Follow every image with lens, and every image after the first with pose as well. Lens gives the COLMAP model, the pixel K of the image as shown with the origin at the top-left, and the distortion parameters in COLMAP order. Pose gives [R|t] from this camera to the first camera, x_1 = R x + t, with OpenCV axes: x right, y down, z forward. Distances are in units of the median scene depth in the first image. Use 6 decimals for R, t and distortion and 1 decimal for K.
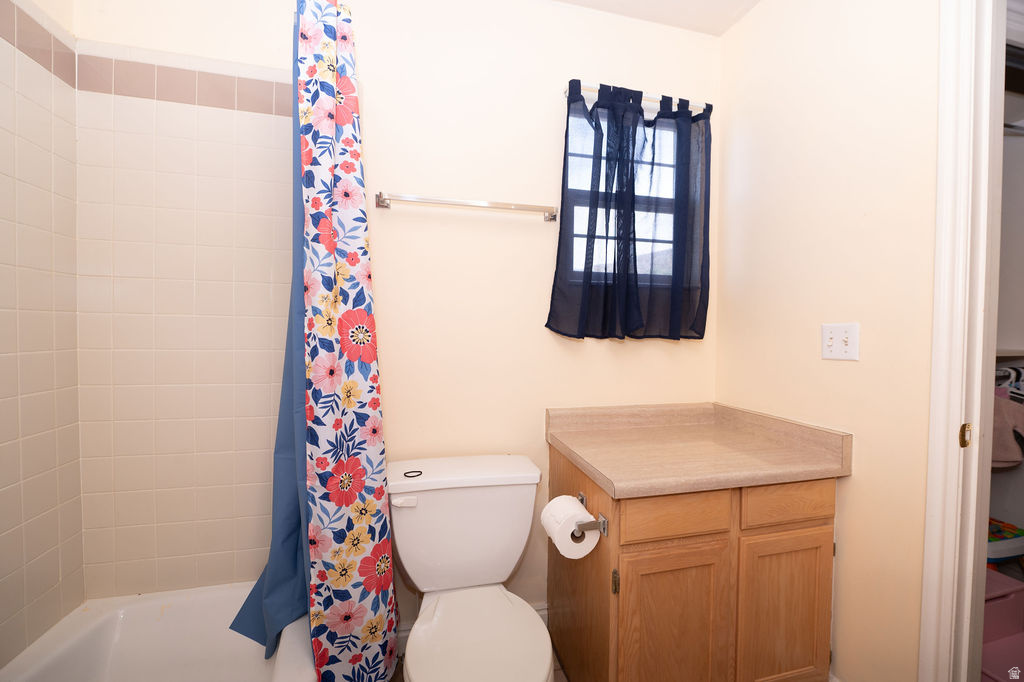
lens RADIAL K [[405.9, 0, 518.5], [0, 405.9, 342.9], [0, 0, 1]] dist [-0.008577, -0.001549]
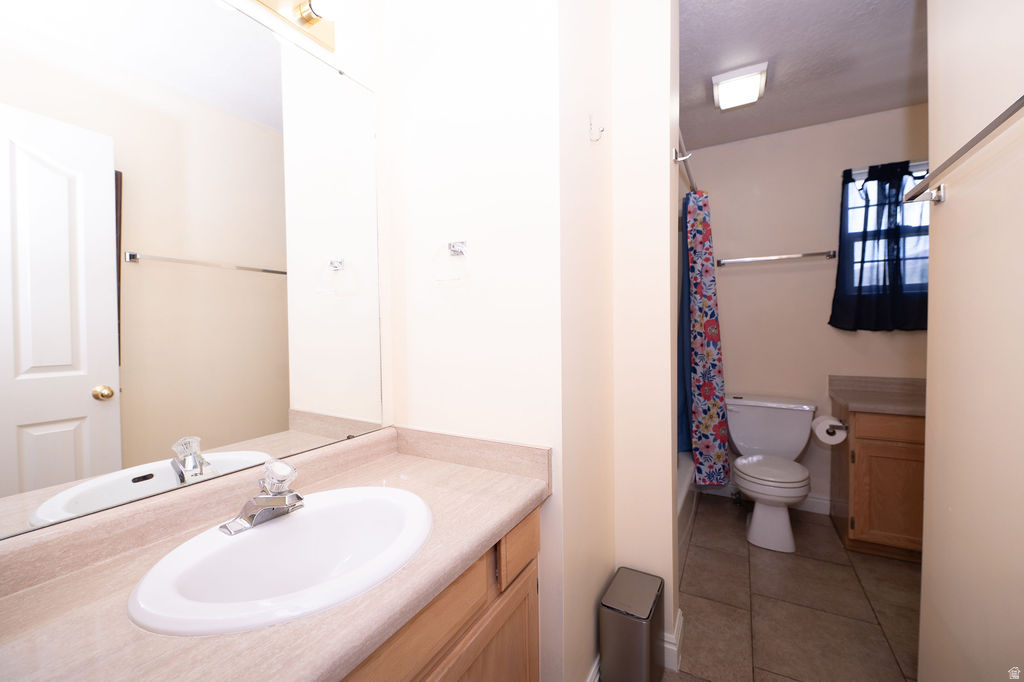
lens RADIAL K [[405.9, 0, 515.4], [0, 405.9, 337.1], [0, 0, 1]] dist [-0.008577, -0.001549]
pose [[0.727819, -0.004008, -0.685757, 0.390821], [-0.002068, 0.999966, -0.008039, 0.042604], [0.685766, 0.007269, 0.727786, -1.512457]]
